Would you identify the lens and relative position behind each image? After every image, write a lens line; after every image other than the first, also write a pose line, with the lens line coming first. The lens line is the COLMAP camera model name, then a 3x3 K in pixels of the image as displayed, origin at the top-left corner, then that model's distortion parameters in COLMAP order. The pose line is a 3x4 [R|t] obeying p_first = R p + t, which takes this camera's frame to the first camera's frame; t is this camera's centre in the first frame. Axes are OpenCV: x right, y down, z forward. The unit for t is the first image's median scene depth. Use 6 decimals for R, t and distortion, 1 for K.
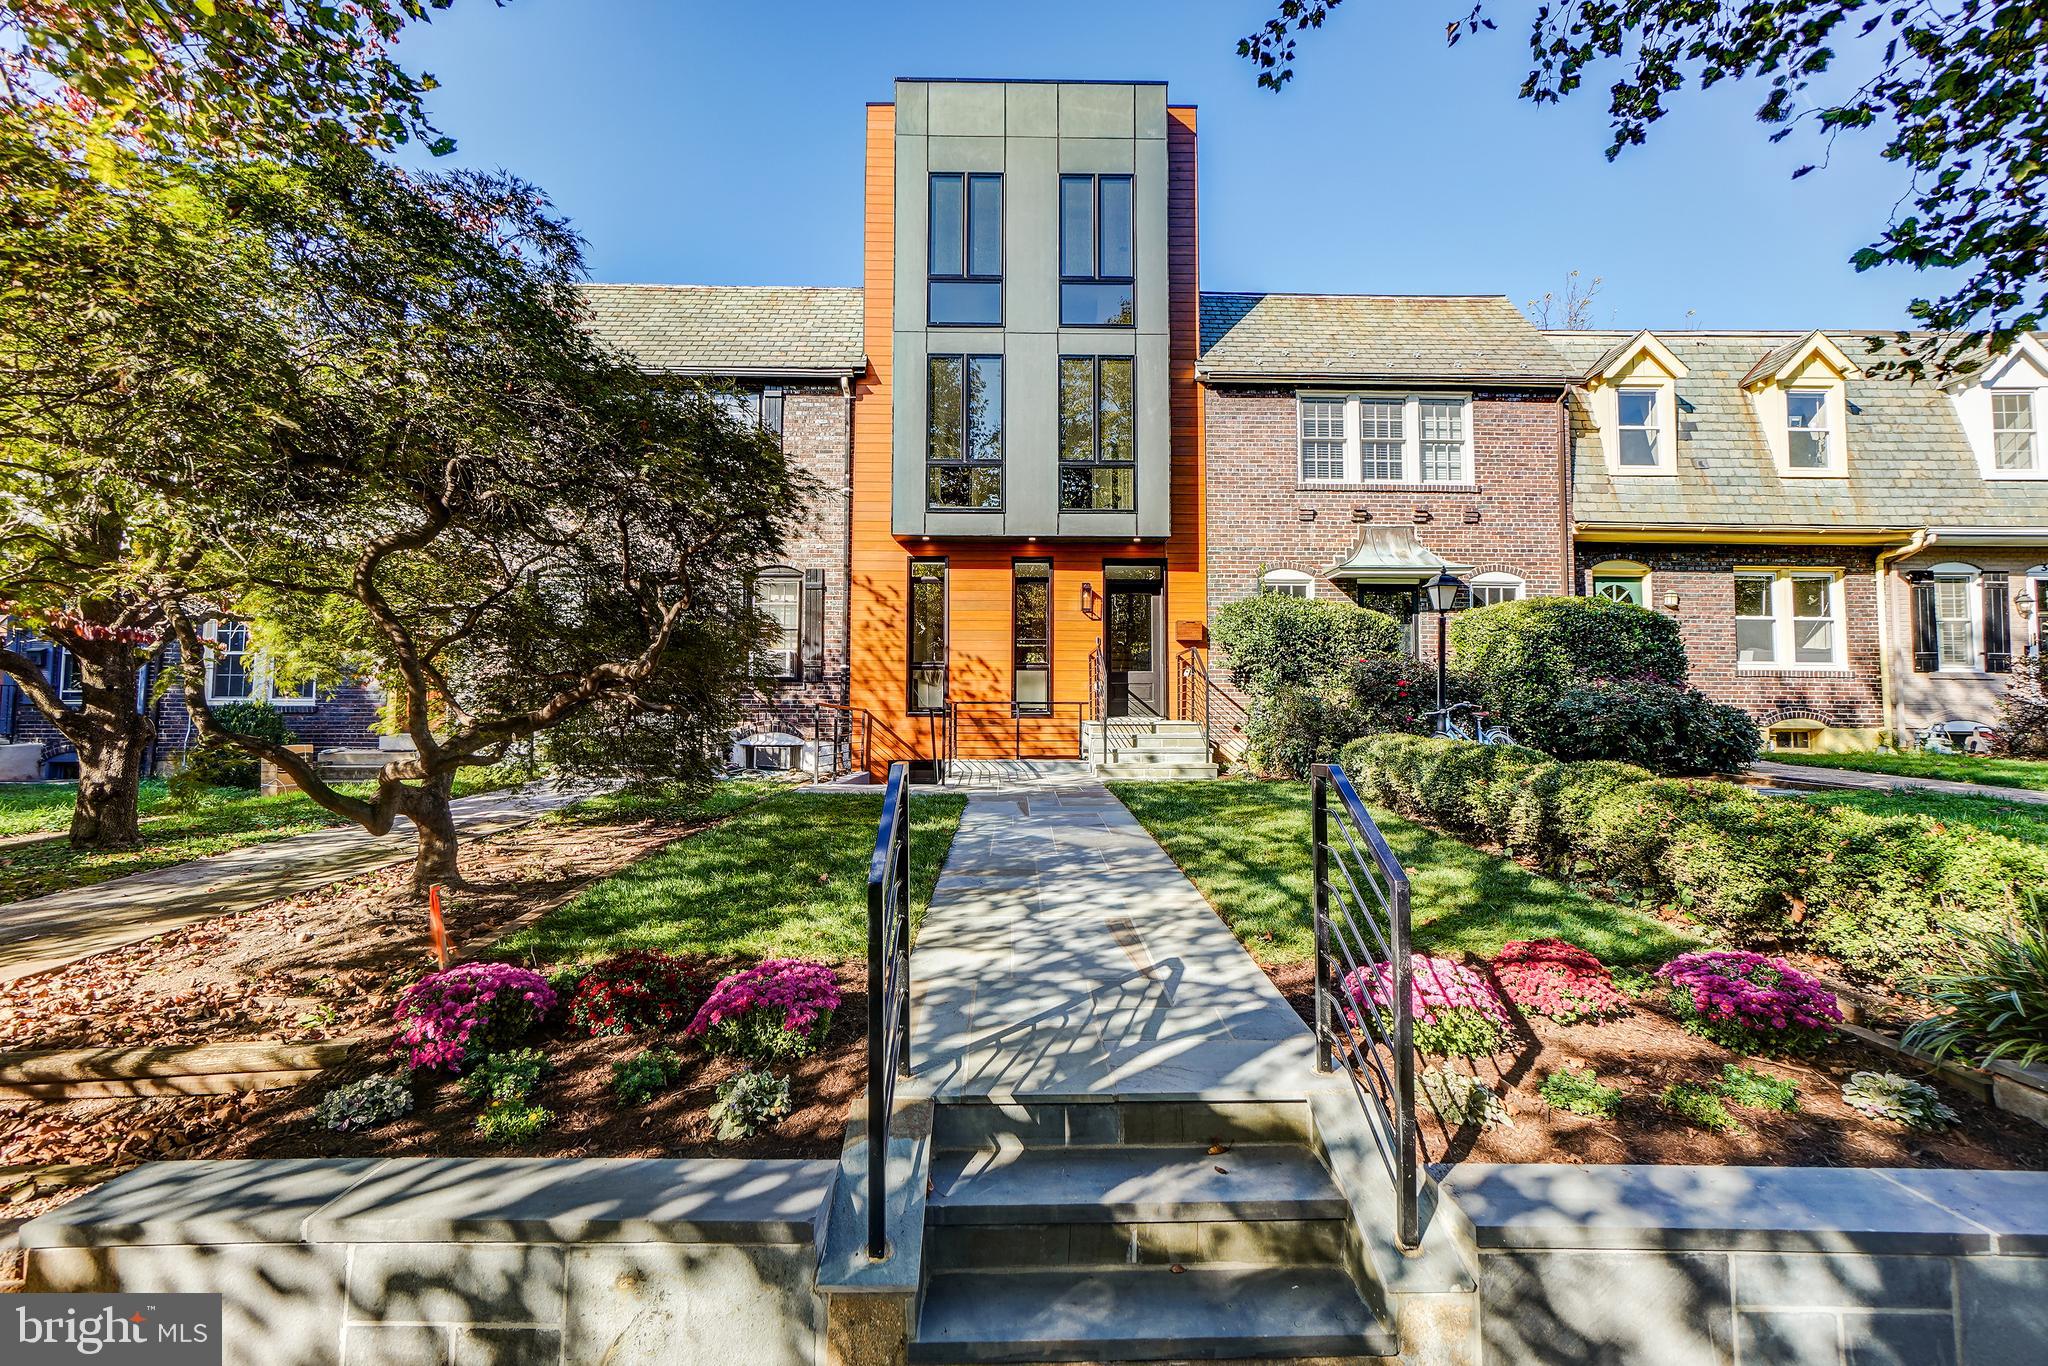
lens RADIAL K [[890.3, 0, 1021.4], [0, 890.3, 680.1], [0, 0, 1]] dist [-0.007437, 0.001897]
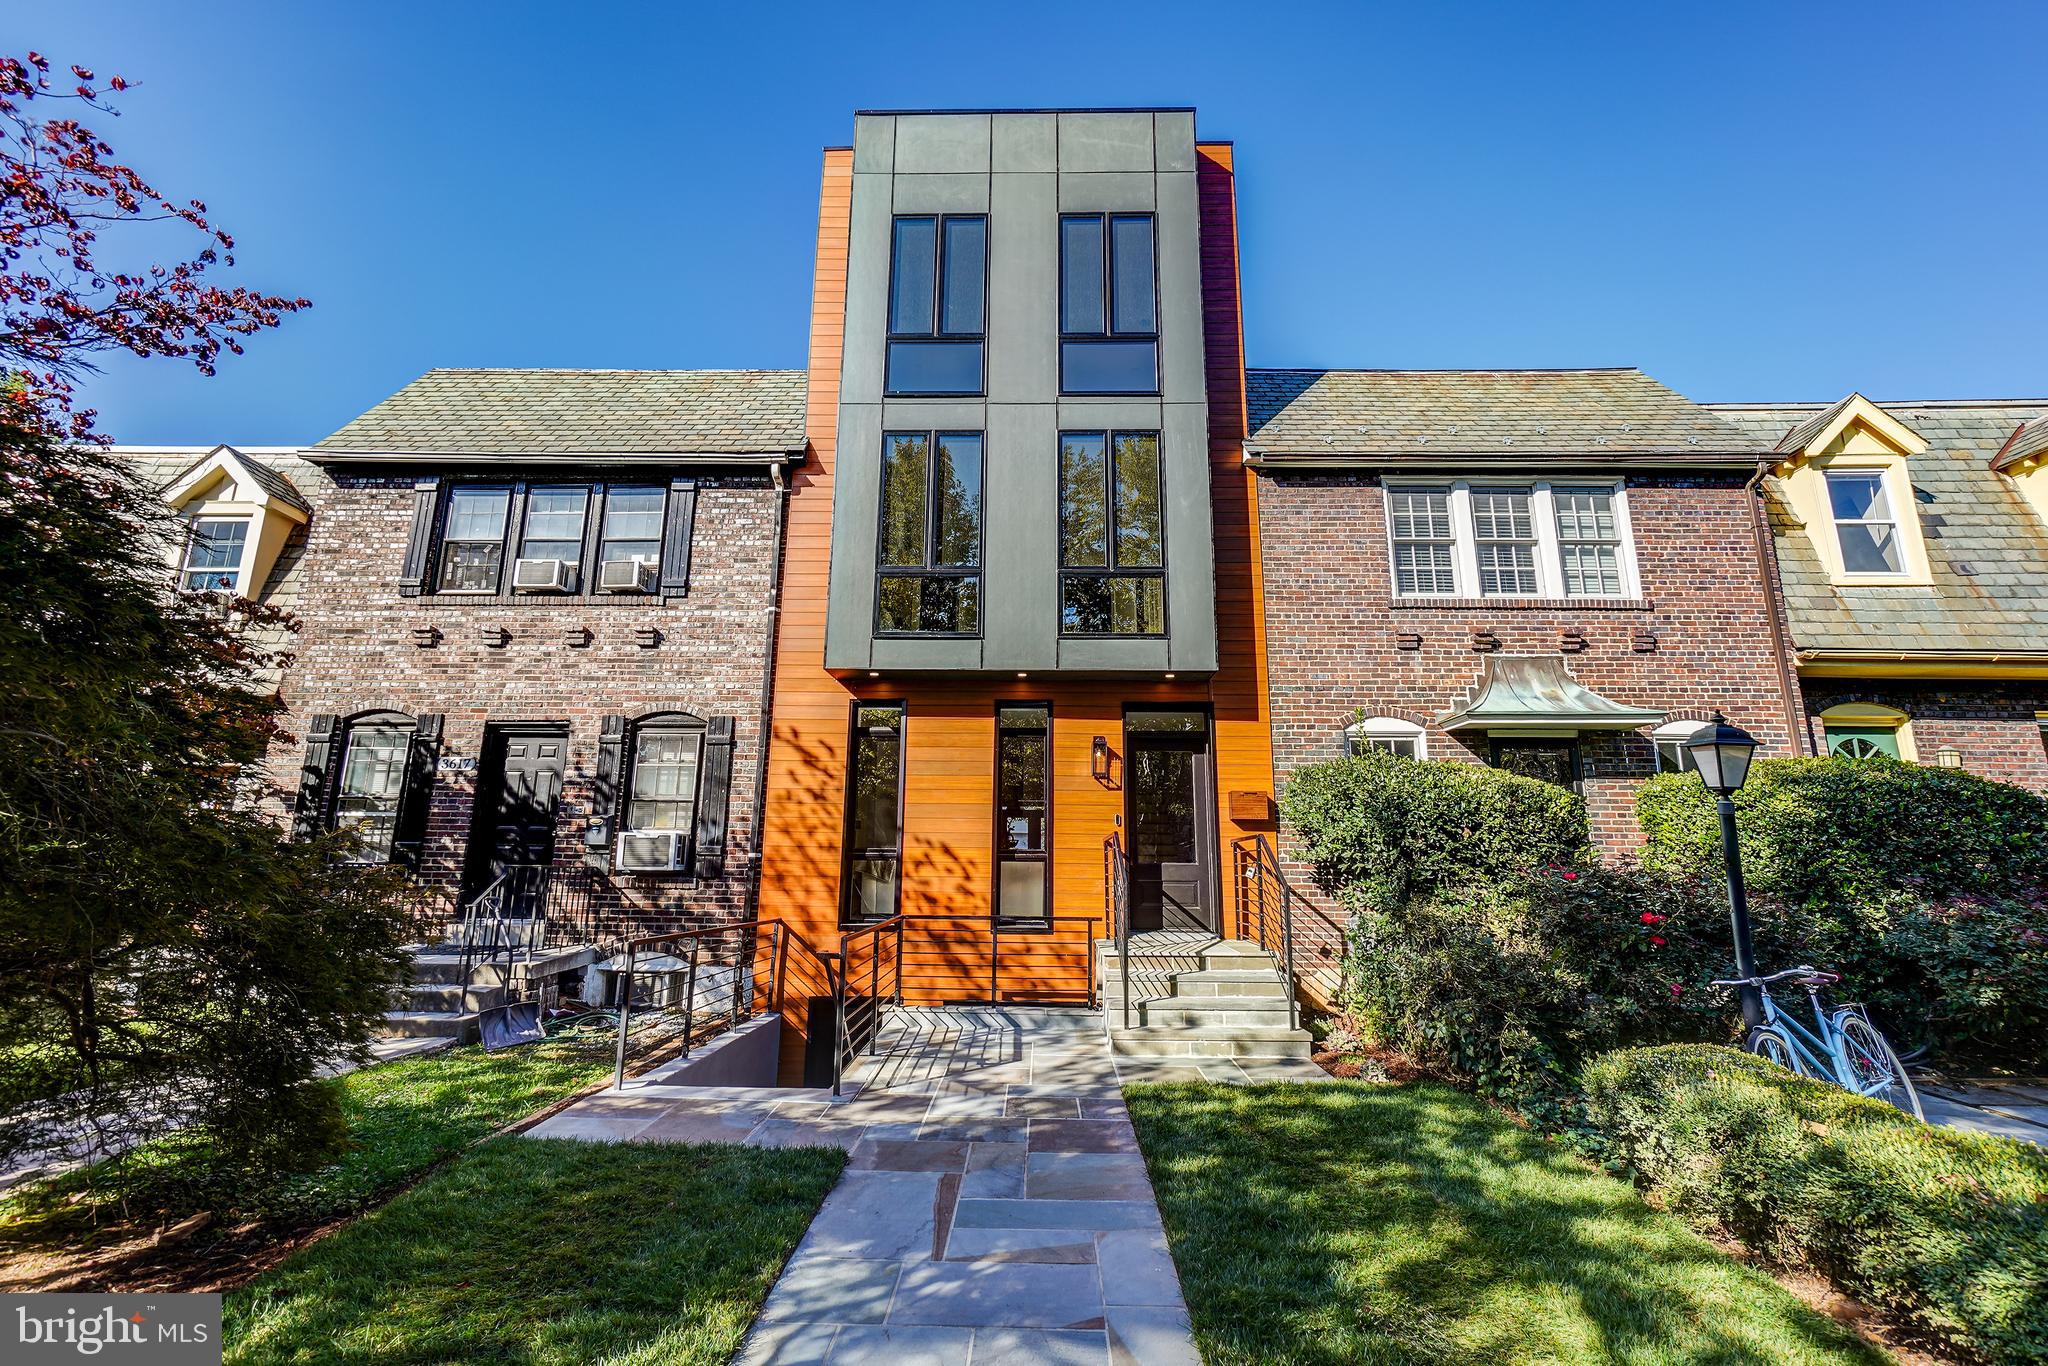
lens RADIAL K [[890.3, 0, 1029.1], [0, 890.3, 678.6], [0, 0, 1]] dist [-0.007437, 0.001897]
pose [[0.999486, -0.001754, -0.032021, 0.039820], [-0.003617, 0.985967, -0.166900, -0.036150], [0.031864, 0.166930, 0.985454, 0.293107]]
